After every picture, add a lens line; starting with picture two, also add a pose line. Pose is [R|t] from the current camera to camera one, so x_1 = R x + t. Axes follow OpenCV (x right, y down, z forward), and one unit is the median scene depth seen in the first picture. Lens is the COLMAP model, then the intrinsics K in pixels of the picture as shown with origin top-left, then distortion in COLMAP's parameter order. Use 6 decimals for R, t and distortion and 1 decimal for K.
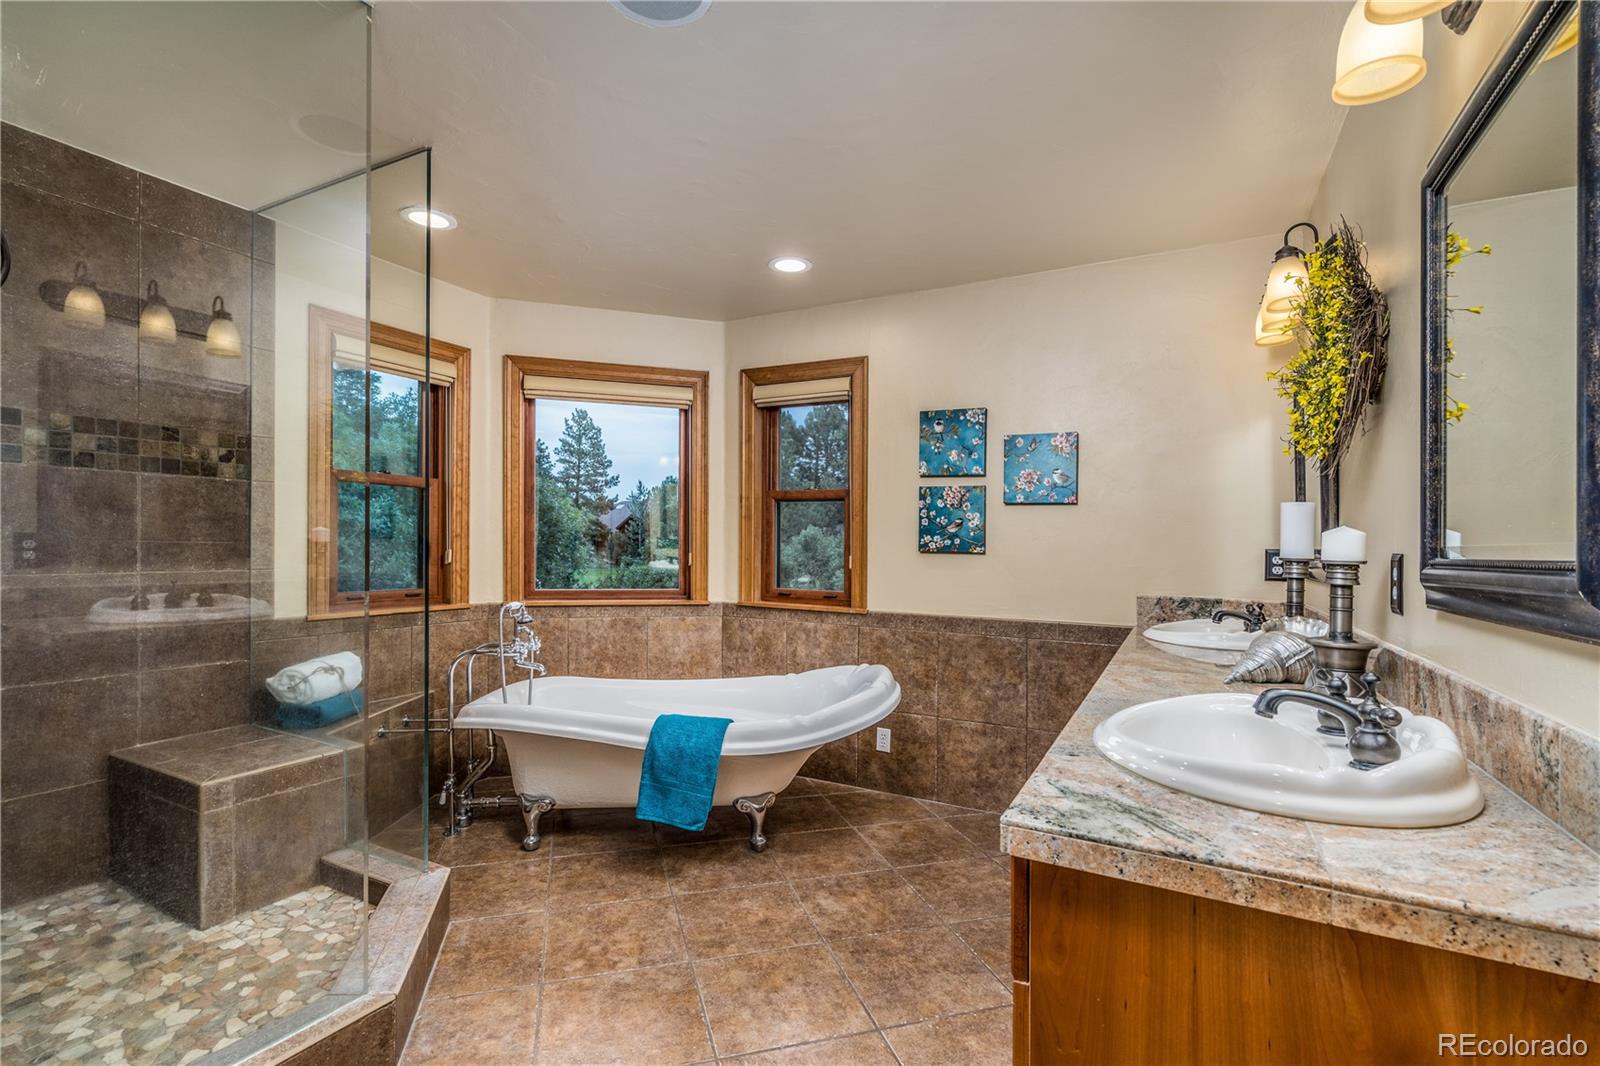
lens RADIAL K [[730.2, 0, 796.4], [0, 730.2, 535.4], [0, 0, 1]] dist [-0.003290, 0.001329]
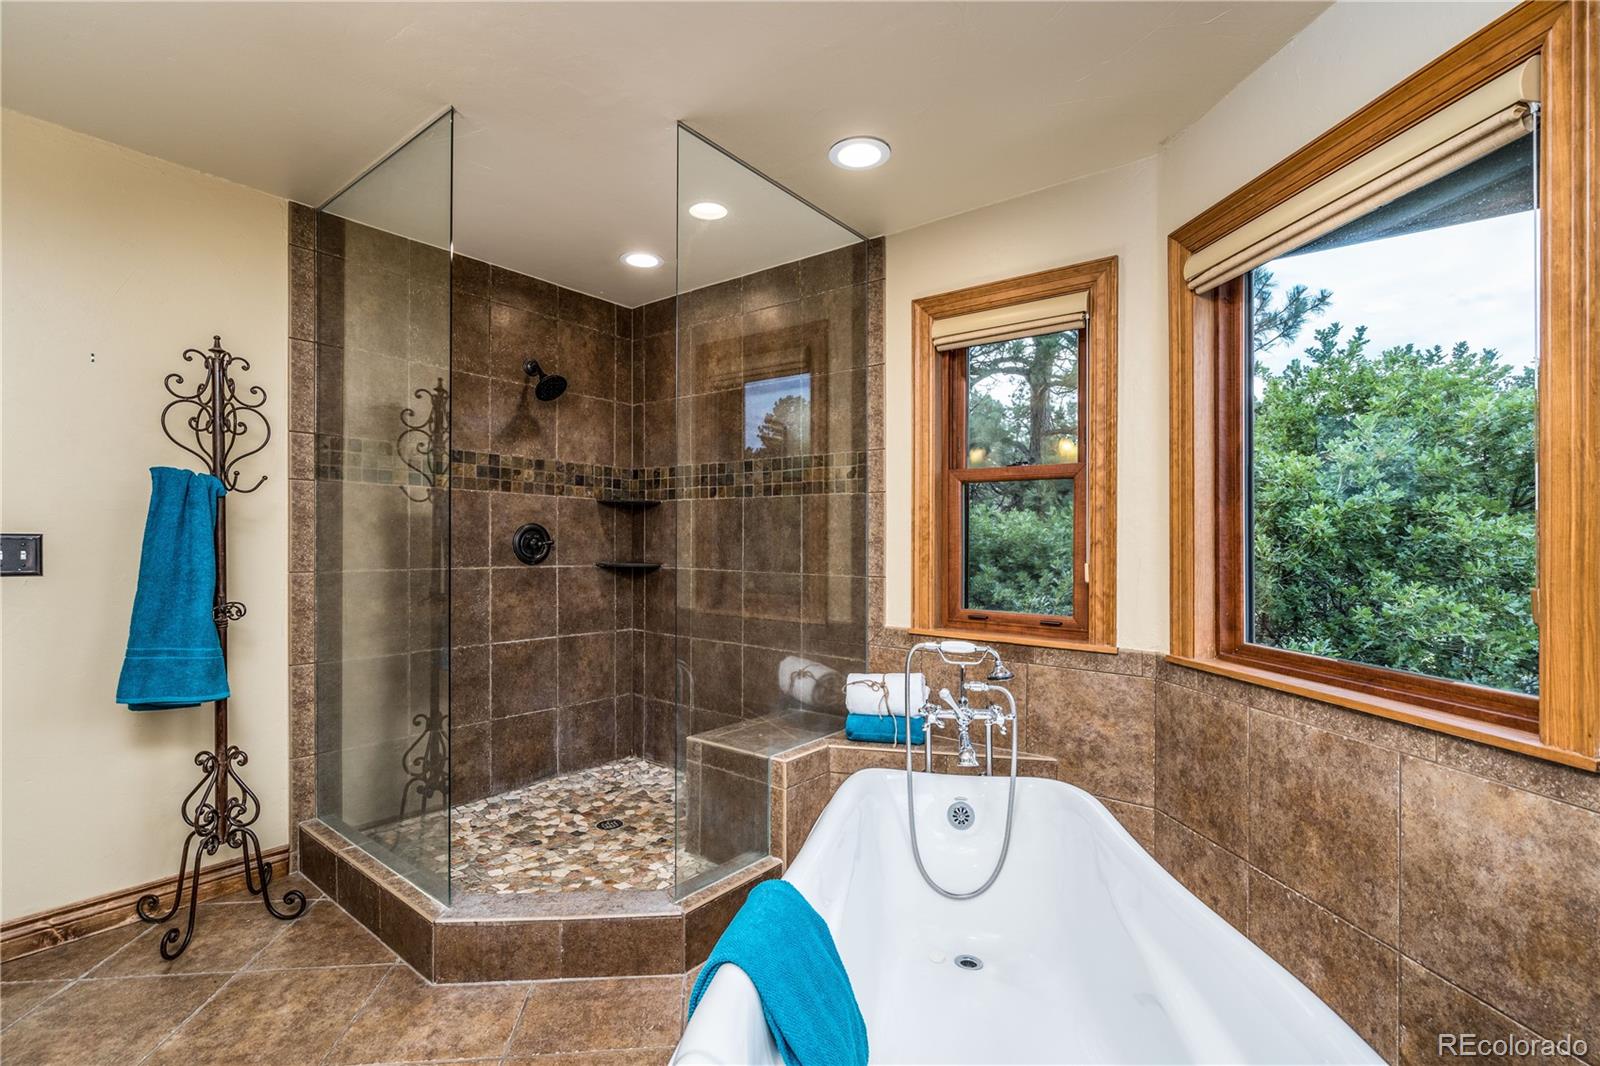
lens RADIAL K [[730.2, 0, 794.2], [0, 730.2, 544.6], [0, 0, 1]] dist [-0.003290, 0.001329]
pose [[-0.187375, -0.013745, -0.982192, 0.248652], [-0.002013, 0.999905, -0.013609, 0.011407], [0.982286, -0.000572, -0.187385, 0.844819]]
